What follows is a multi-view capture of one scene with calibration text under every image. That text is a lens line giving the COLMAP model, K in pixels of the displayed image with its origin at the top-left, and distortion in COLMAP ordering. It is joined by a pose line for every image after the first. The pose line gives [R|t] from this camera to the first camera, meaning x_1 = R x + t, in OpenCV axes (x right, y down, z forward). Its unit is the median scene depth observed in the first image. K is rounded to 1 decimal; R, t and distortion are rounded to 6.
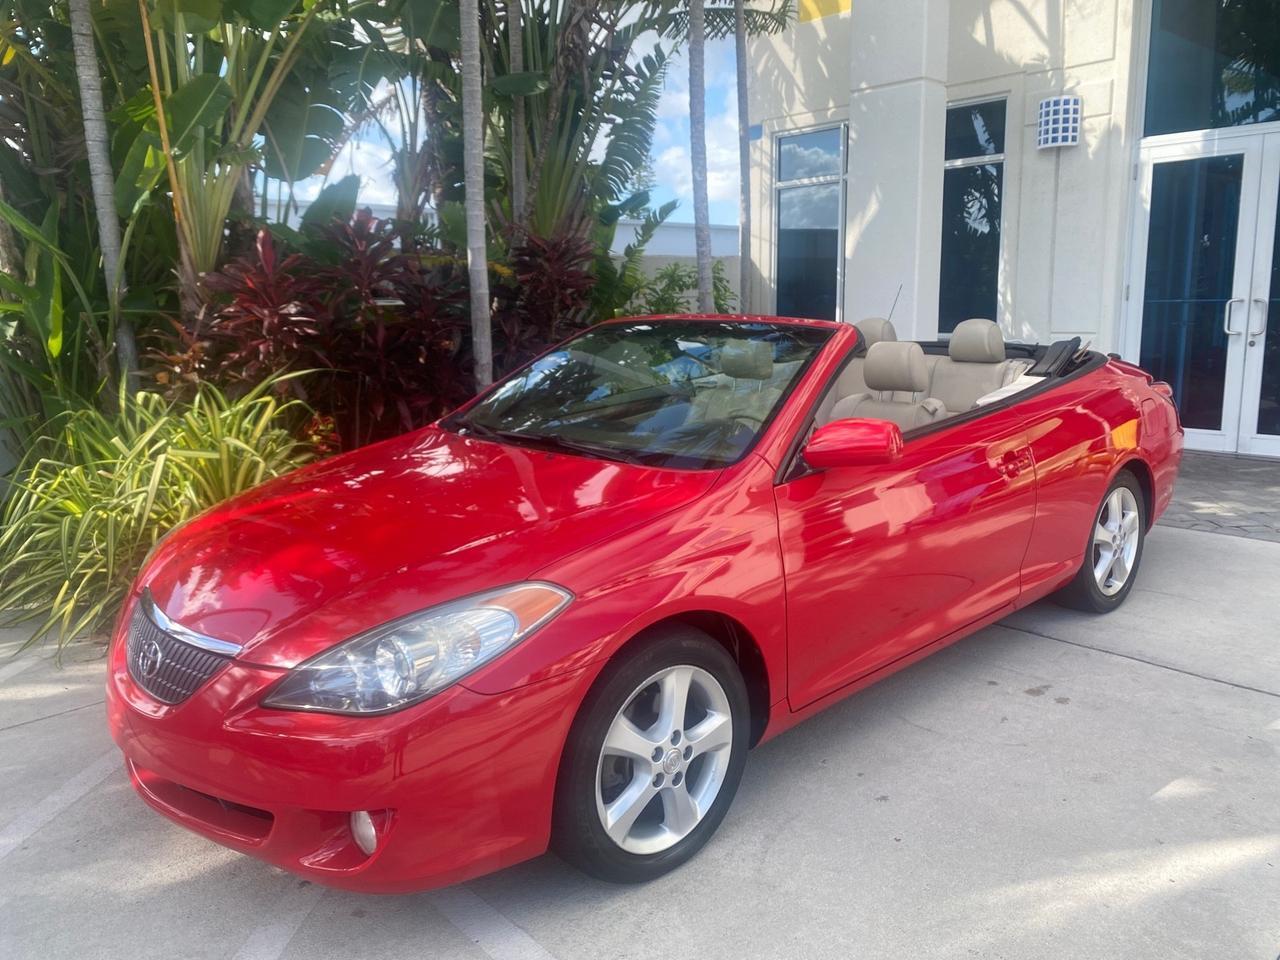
lens RADIAL K [[985.0, 0, 635.5], [0, 985.0, 474.3], [0, 0, 1]] dist [0.019309, -0.023345]
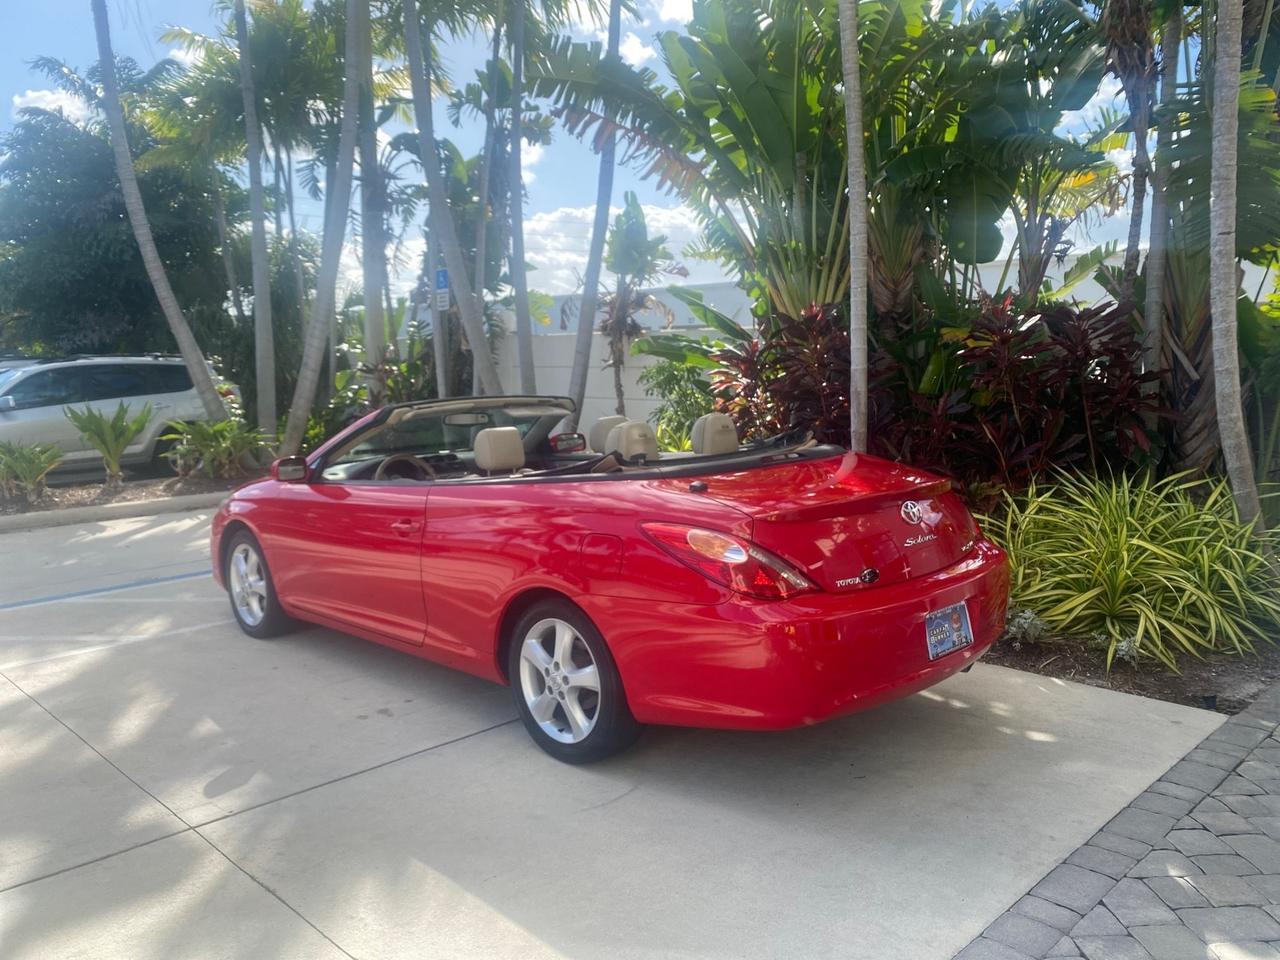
lens RADIAL K [[985.0, 0, 640.5], [0, 985.0, 482.5], [0, 0, 1]] dist [0.019309, -0.023345]
pose [[0.037080, 0.143873, -0.988901, 0.984663], [-0.166762, 0.976597, 0.135830, -0.174704], [0.985300, 0.159874, 0.060205, 0.733976]]
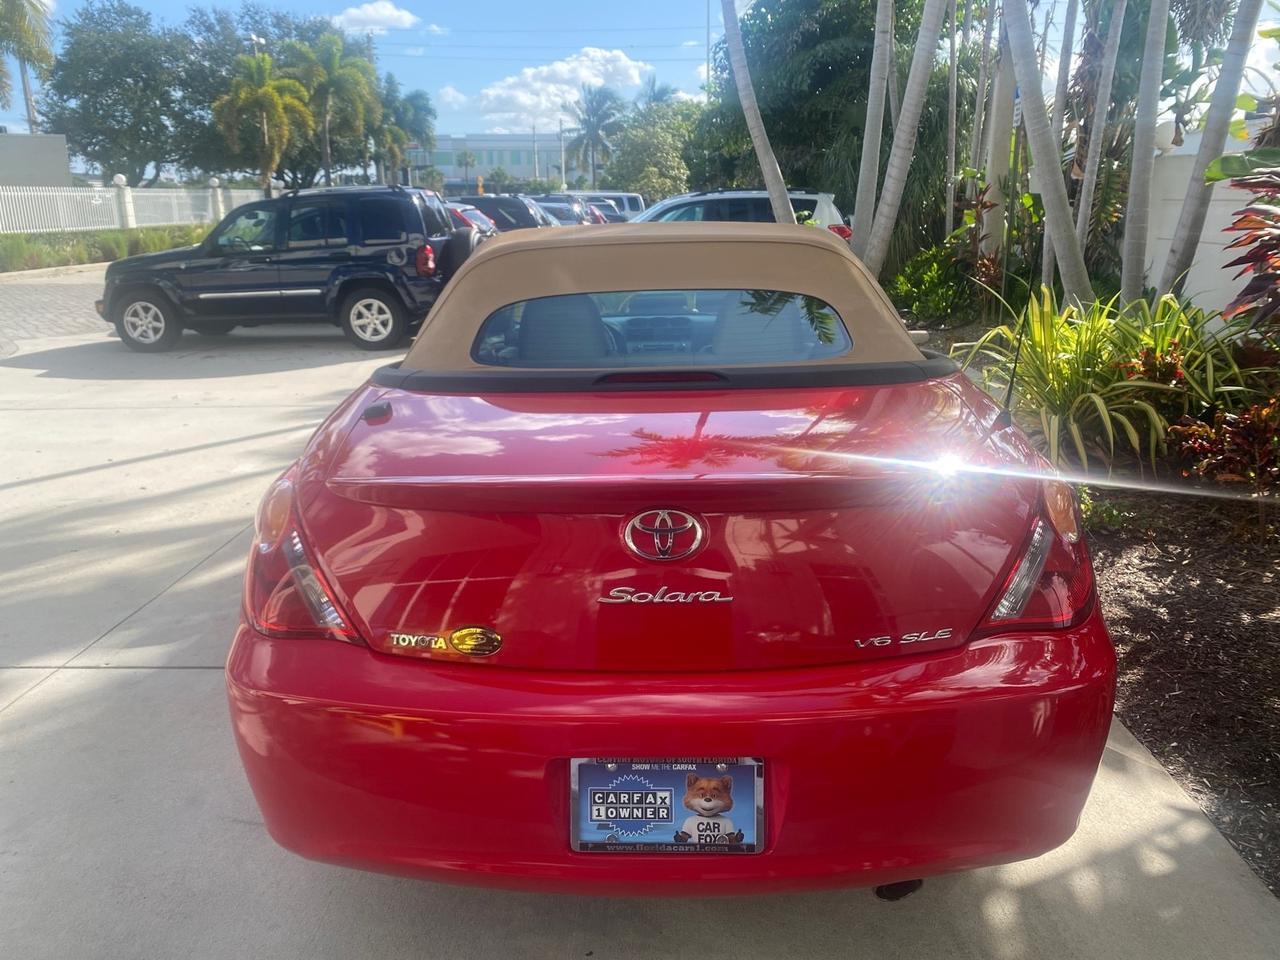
lens RADIAL K [[985.0, 0, 625.5], [0, 985.0, 468.9], [0, 0, 1]] dist [0.019309, -0.023345]
pose [[-0.701752, 0.212310, -0.680050, 0.577455], [-0.102307, 0.914636, 0.391119, -0.227463], [0.705037, 0.344042, -0.620127, 1.102791]]
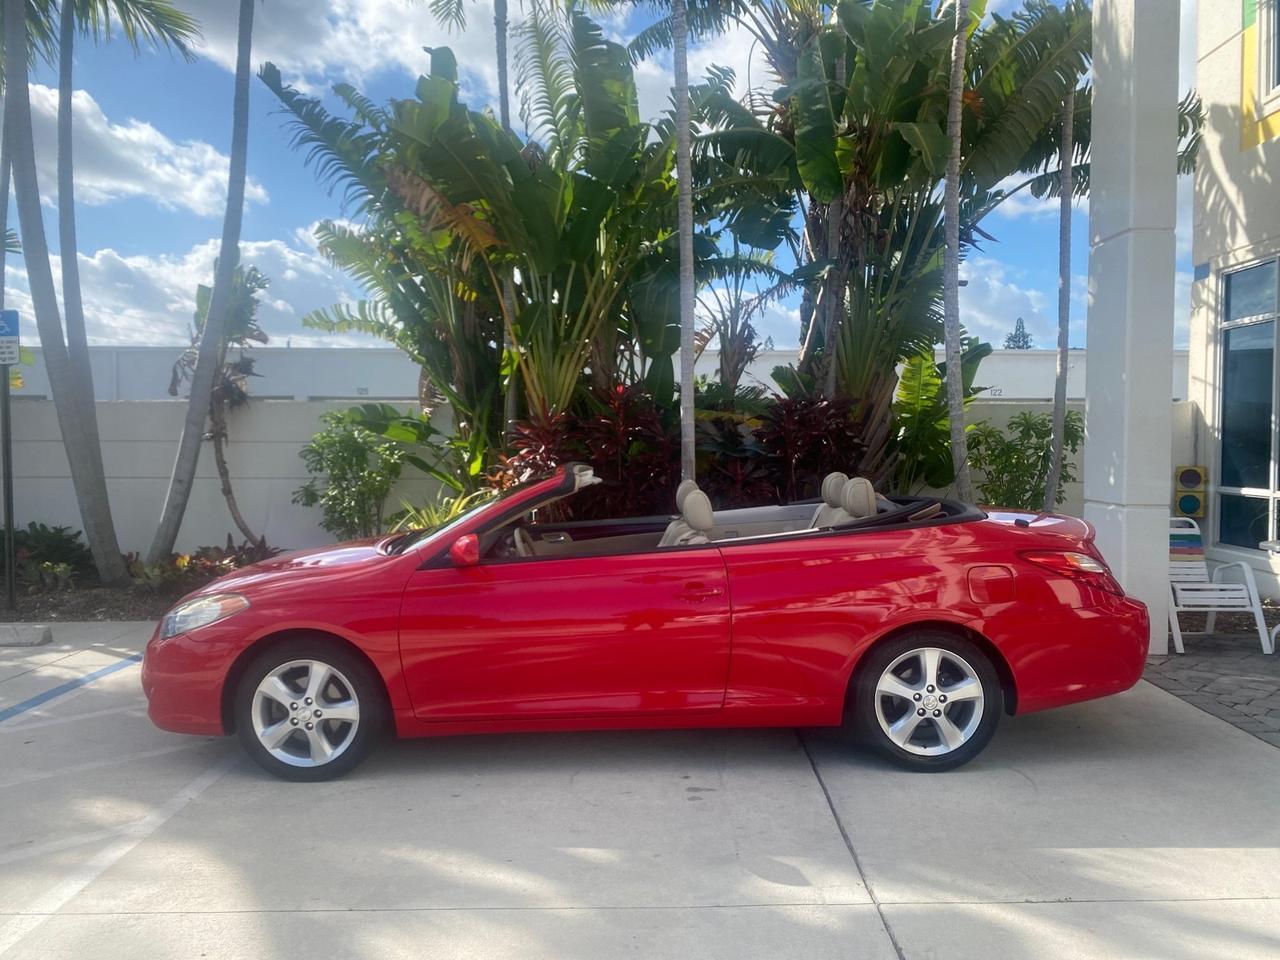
lens RADIAL K [[985.0, 0, 642.5], [0, 985.0, 472.7], [0, 0, 1]] dist [0.019309, -0.023345]
pose [[0.730682, 0.044185, -0.681287, 0.703924], [-0.134831, 0.987589, -0.080556, -0.031559], [0.669271, 0.150720, 0.727571, 0.024091]]
